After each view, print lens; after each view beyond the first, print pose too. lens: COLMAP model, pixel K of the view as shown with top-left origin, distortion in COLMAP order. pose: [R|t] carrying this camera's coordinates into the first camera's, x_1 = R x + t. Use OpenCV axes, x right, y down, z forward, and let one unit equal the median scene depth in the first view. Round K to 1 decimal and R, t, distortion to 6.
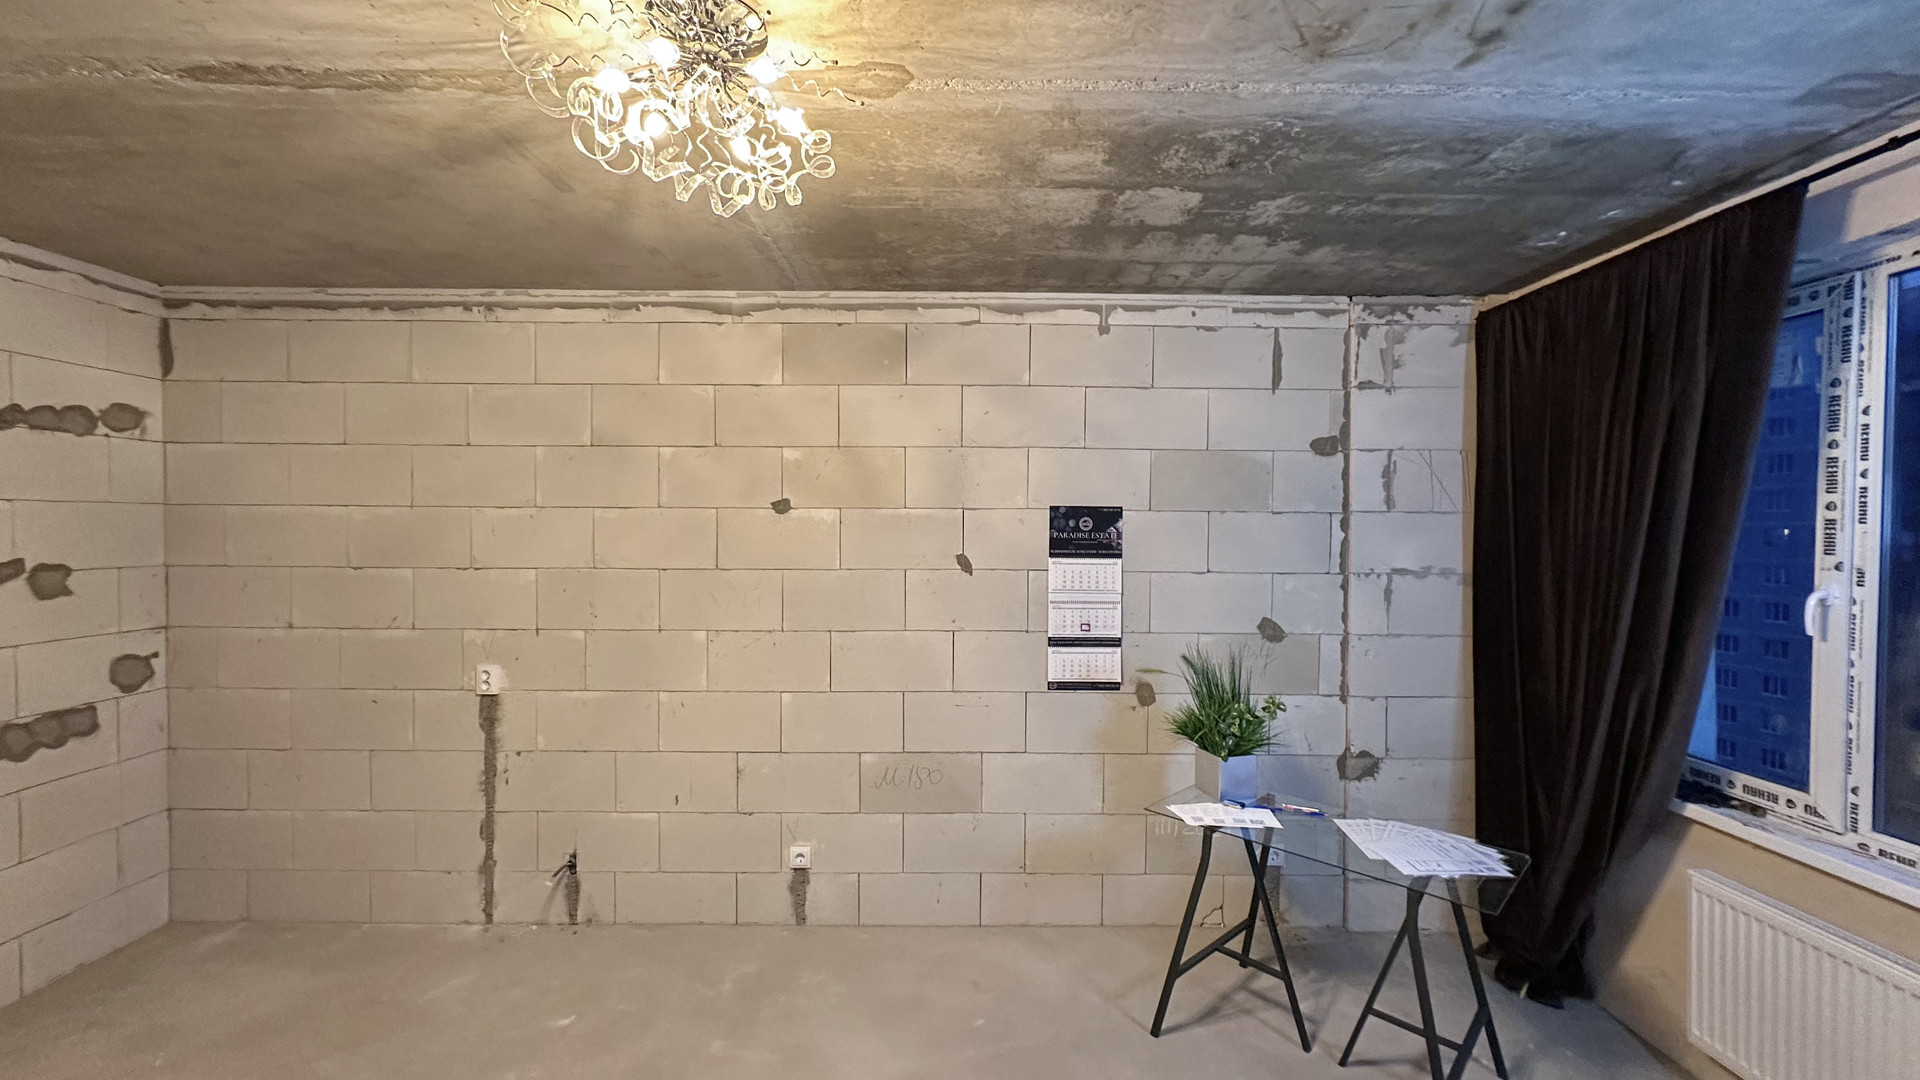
lens RADIAL K [[774.1, 0, 954.7], [0, 774.1, 539.1], [0, 0, 1]] dist [-0.001782, 0.000624]
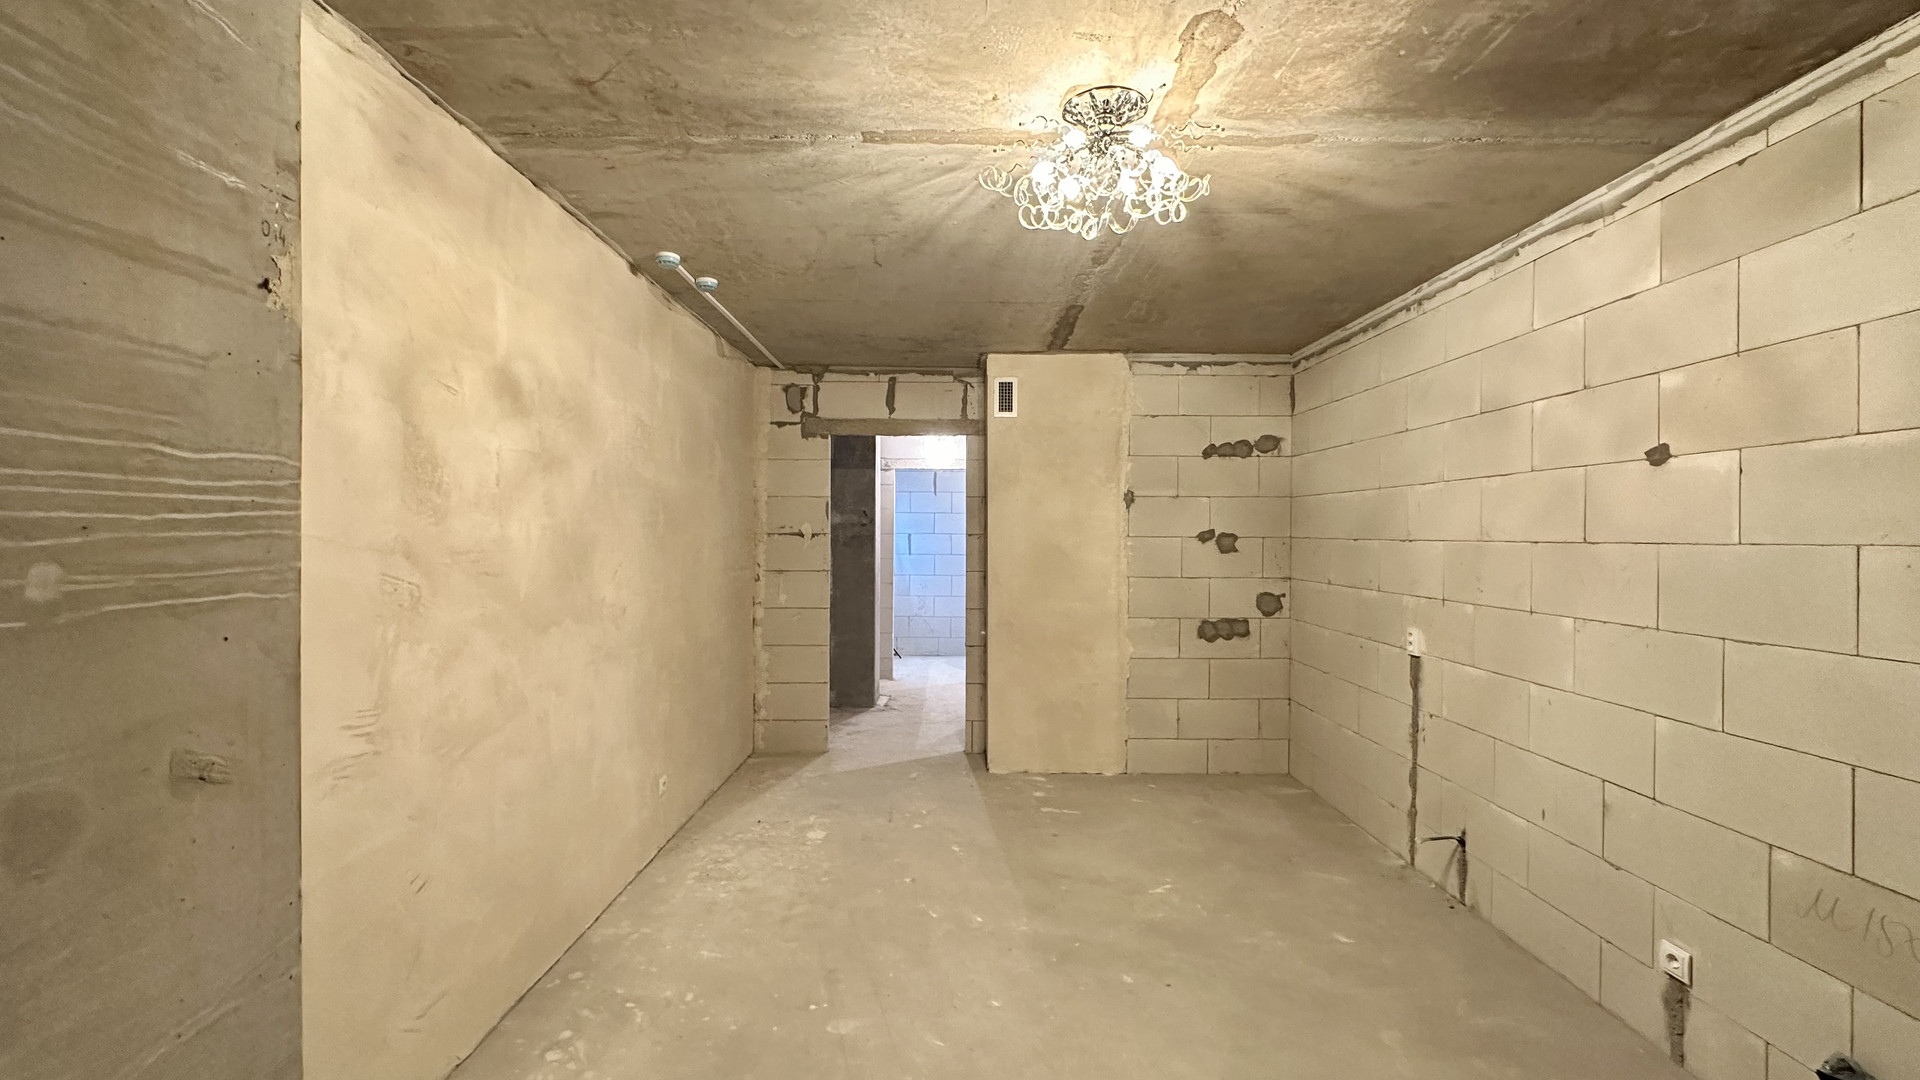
lens RADIAL K [[767.9, 0, 955.6], [0, 767.9, 538.4], [0, 0, 1]] dist [-0.001619, 0.000346]
pose [[-0.015249, 0.001239, -0.999883, 0.497299], [-0.022344, 0.999749, 0.001580, 0.047899], [0.999634, 0.022365, -0.015217, 0.364796]]
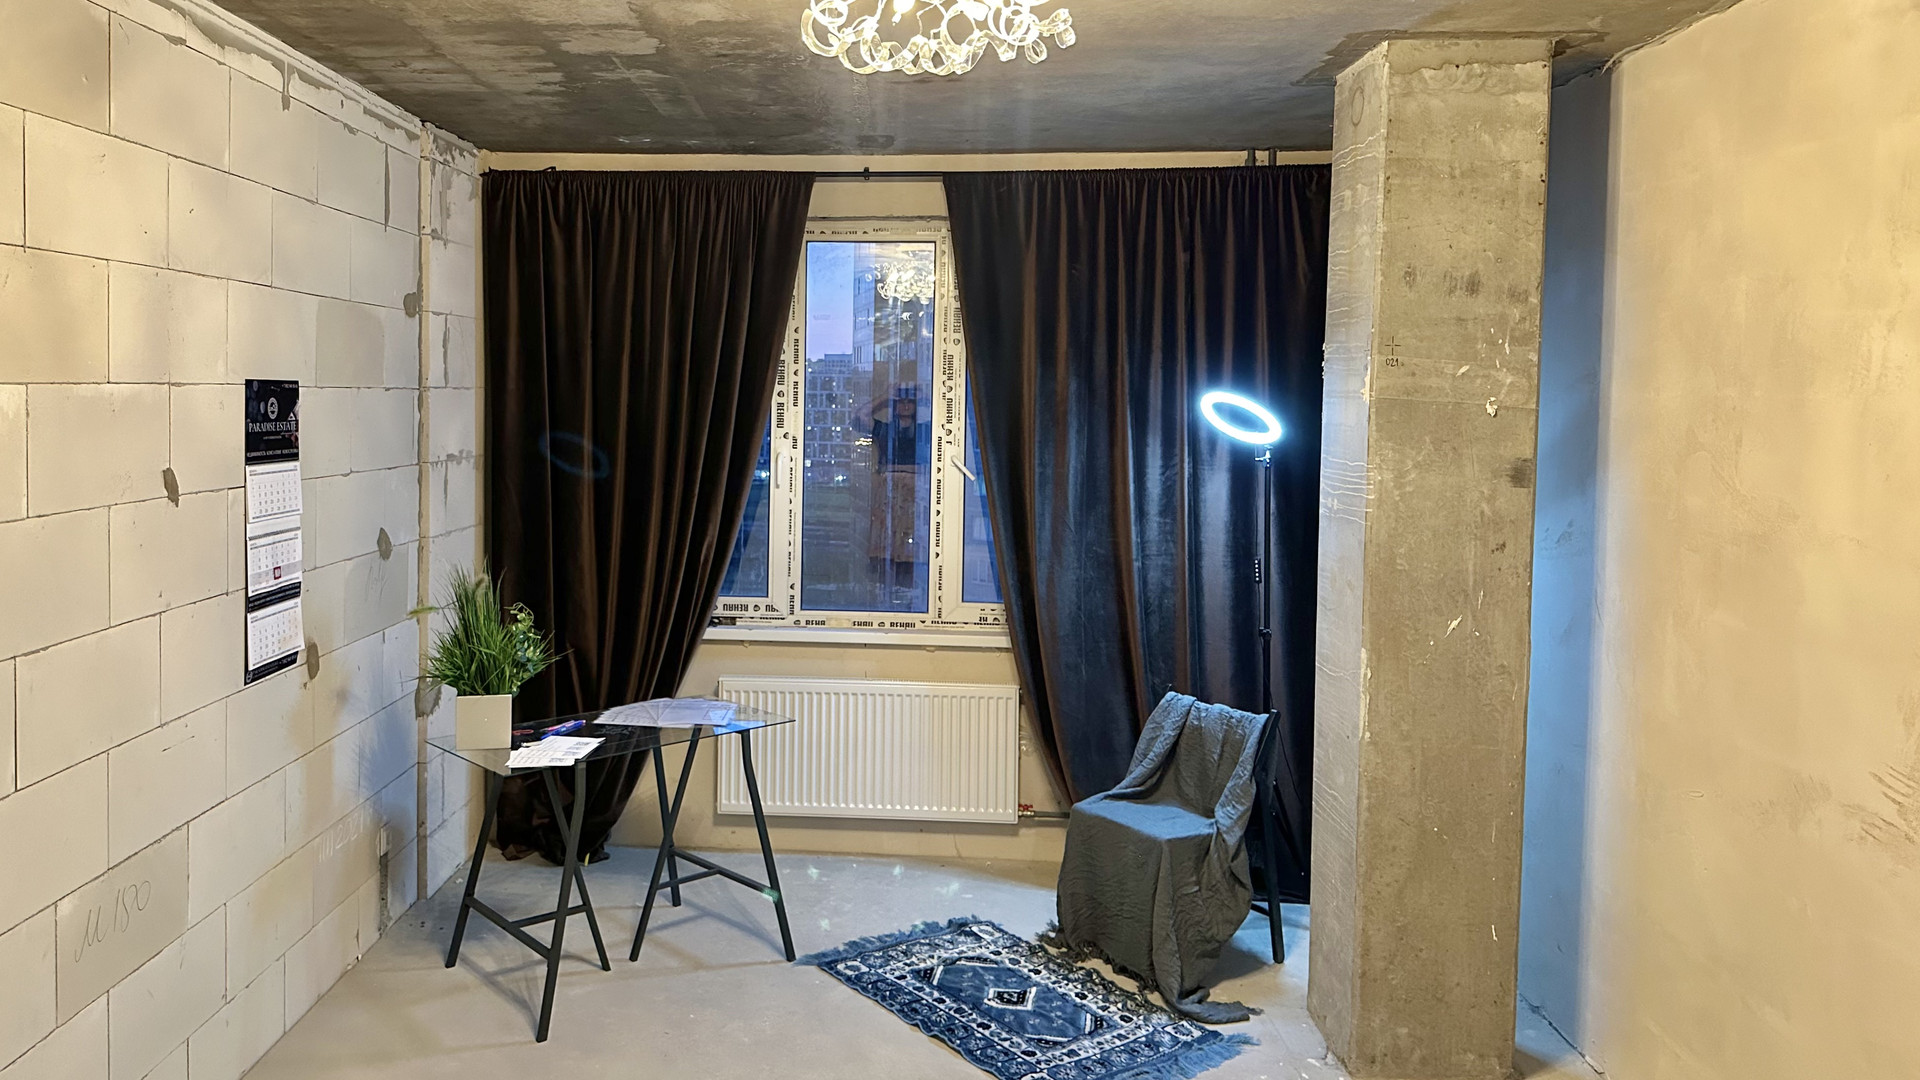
lens RADIAL K [[1379.9, 0, 819.9], [0, 1379.9, 443.0], [0, 0, 1]] dist [0.161585, -0.296940]
pose [[0.076763, -0.040678, 0.996219, -0.932831], [0.004131, 0.999172, 0.040481, -0.035888], [-0.997041, 0.001008, 0.076867, 0.475241]]
